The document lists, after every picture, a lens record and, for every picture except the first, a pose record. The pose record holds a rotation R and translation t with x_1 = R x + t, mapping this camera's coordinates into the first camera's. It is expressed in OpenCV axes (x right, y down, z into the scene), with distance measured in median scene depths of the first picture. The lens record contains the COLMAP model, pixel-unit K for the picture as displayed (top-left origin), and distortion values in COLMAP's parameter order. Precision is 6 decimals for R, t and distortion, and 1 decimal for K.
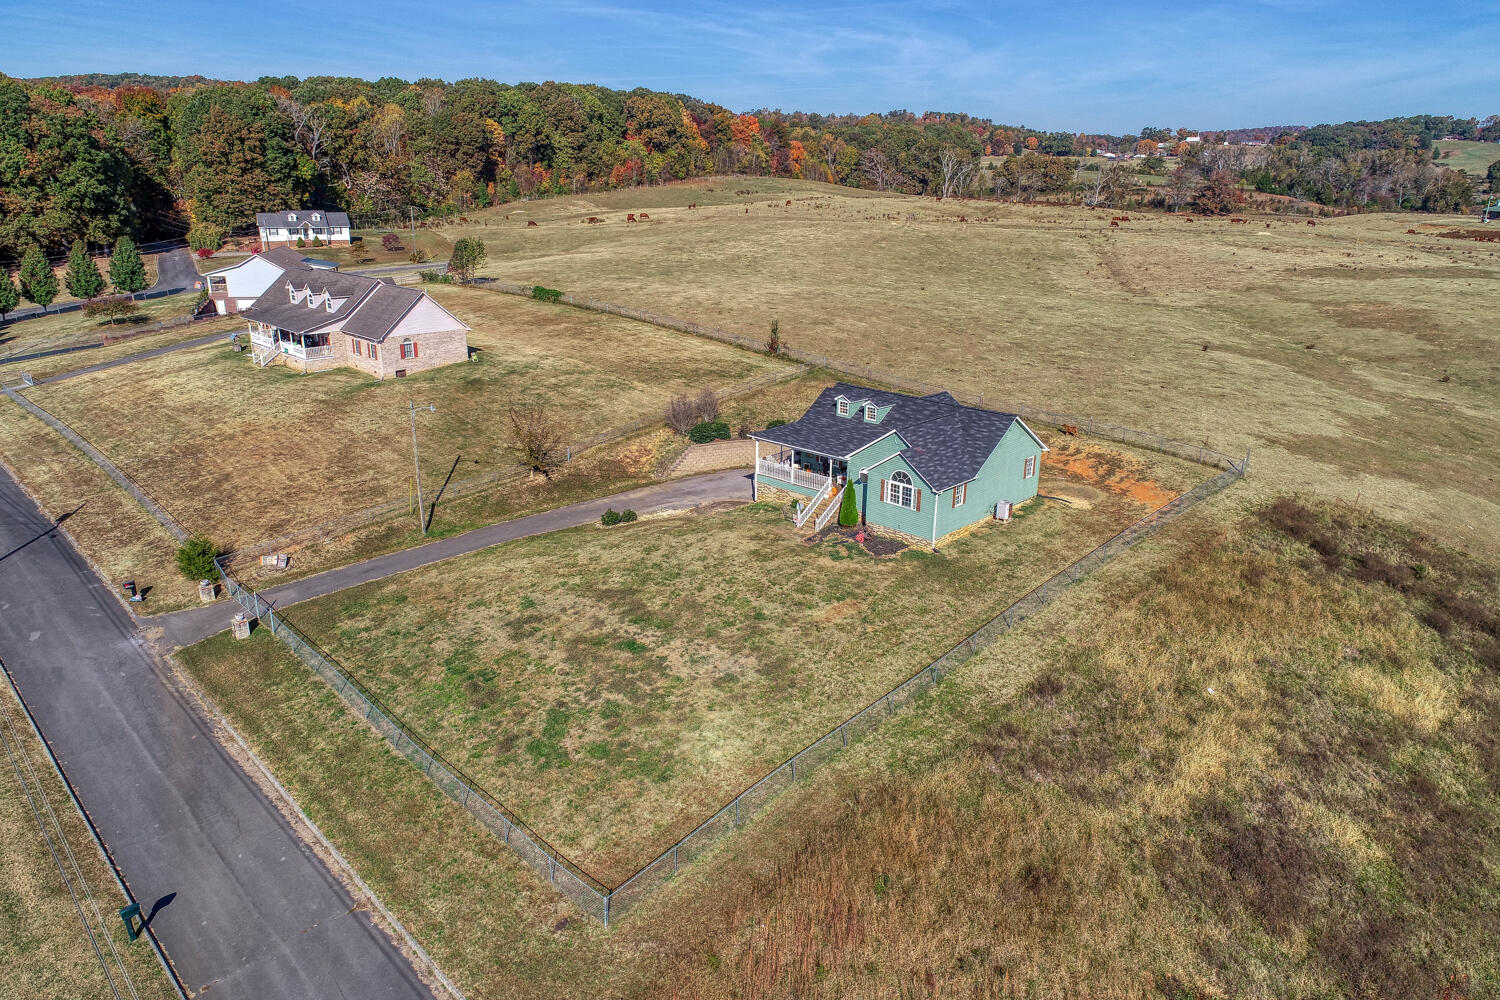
lens RADIAL K [[1019.3, 0, 750.0], [0, 1019.3, 500.0], [0, 0, 1]] dist [0.004662, 0.000846]
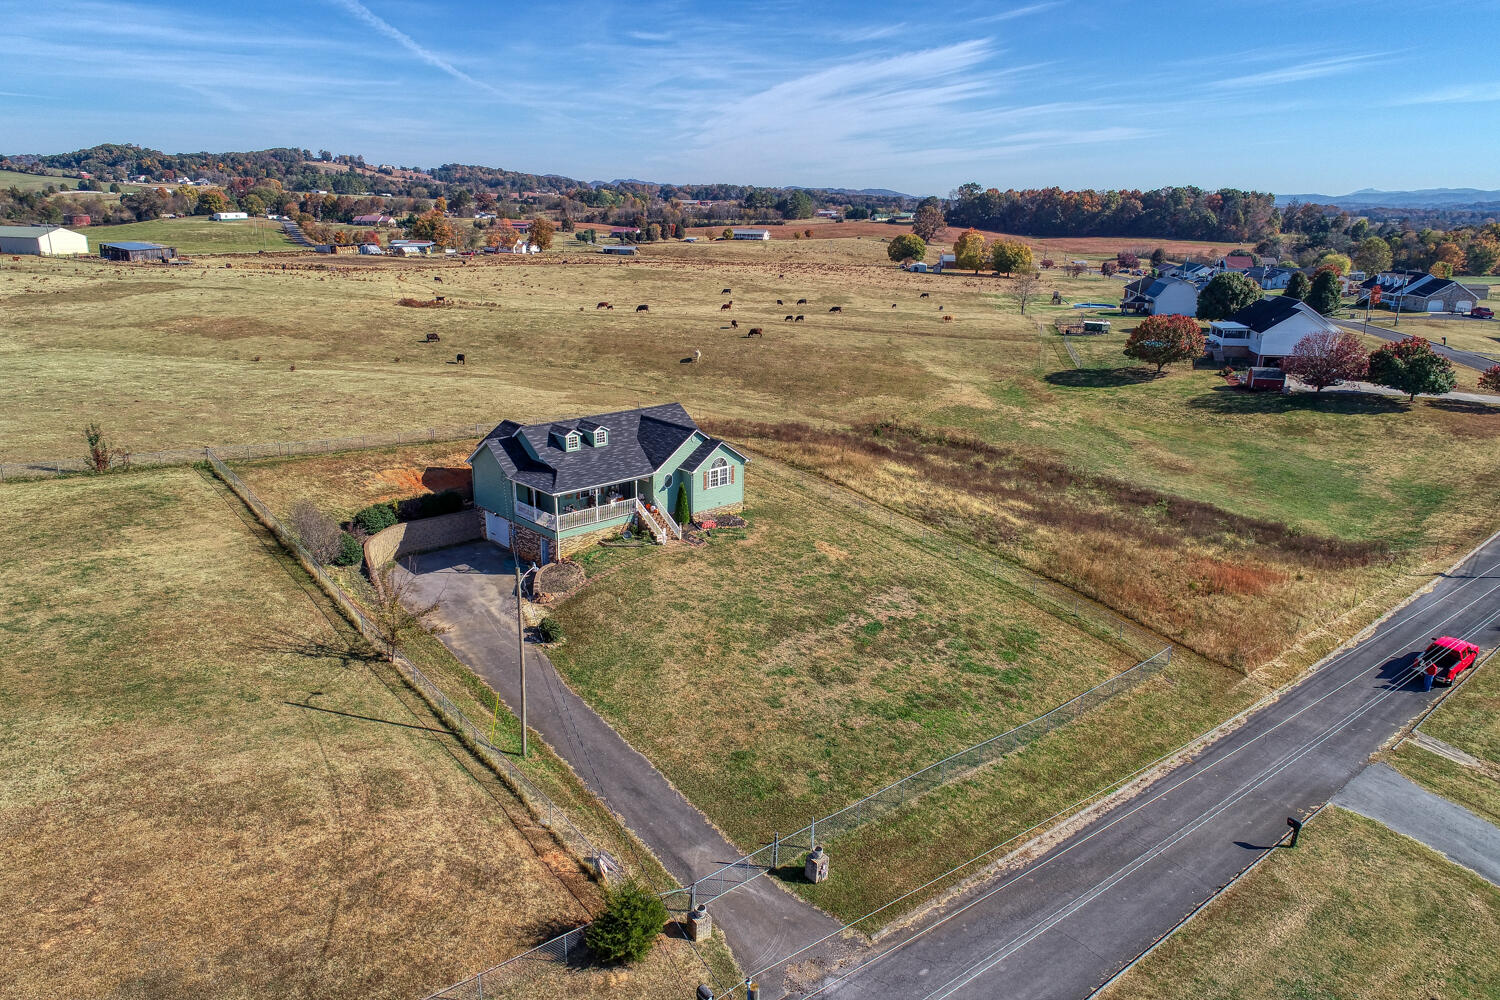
lens RADIAL K [[995.1, 0, 741.3], [0, 995.1, 509.2], [0, 0, 1]] dist [0.002169, 0.000388]
pose [[0.067539, -0.304377, 0.950154, -0.994980], [0.297275, 0.915213, 0.272053, -0.286342], [-0.952400, 0.264083, 0.152297, 0.795802]]
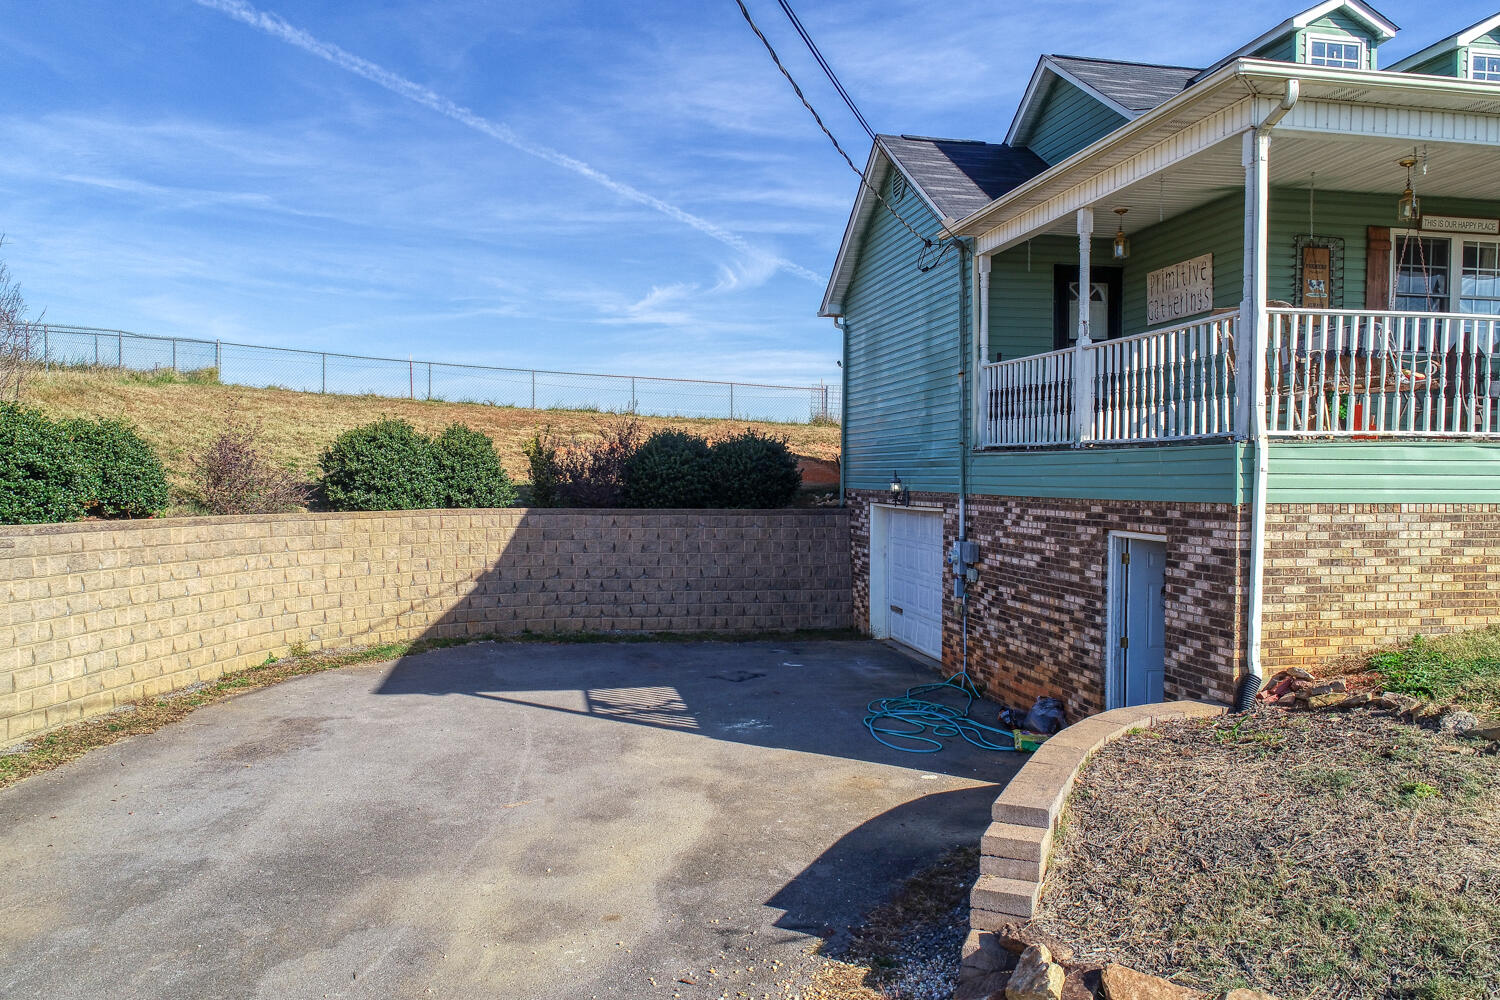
lens RADIAL K [[1079.1, 0, 750.0], [0, 1079.1, 500.0], [0, 0, 1]] dist [0.000206, -0.000211]
pose [[0.567847, -0.027139, 0.822687, -0.146498], [0.255473, 0.955911, -0.144803, -0.018574], [-0.782486, 0.292400, 0.549744, 1.132676]]
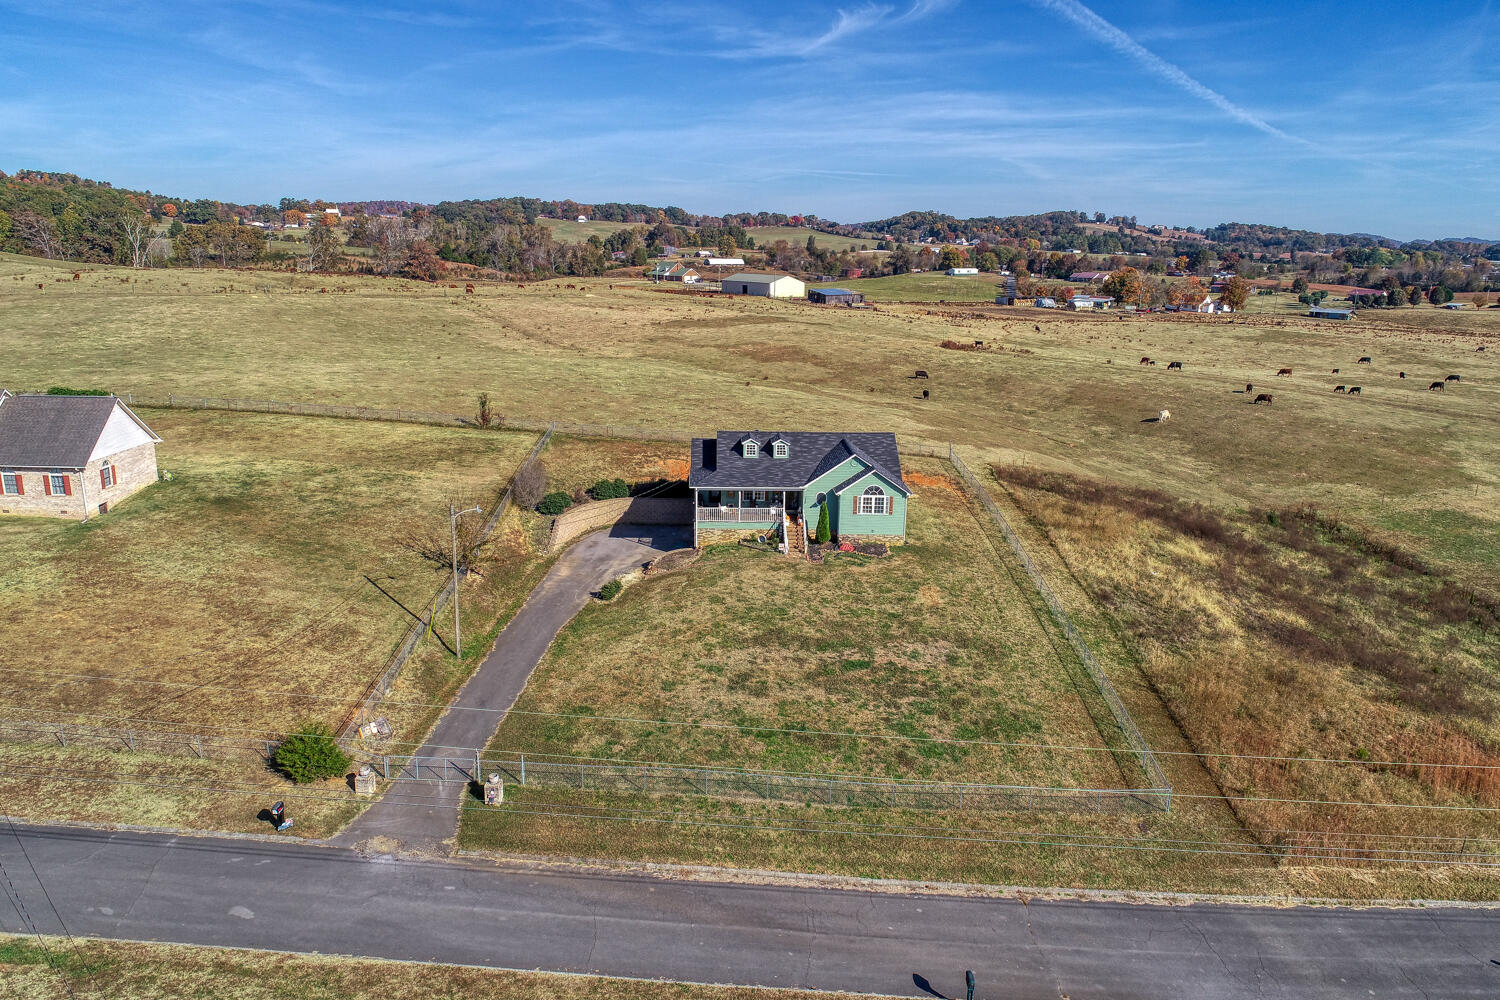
lens RADIAL K [[1004.4, 0, 750.0], [0, 1004.4, 500.0], [0, 0, 1]] dist [0.004463, 0.001413]
pose [[0.700156, -0.171620, 0.693057, -0.794735], [0.212291, 0.976822, 0.027422, -0.075675], [-0.681699, 0.127930, 0.720361, 0.221141]]
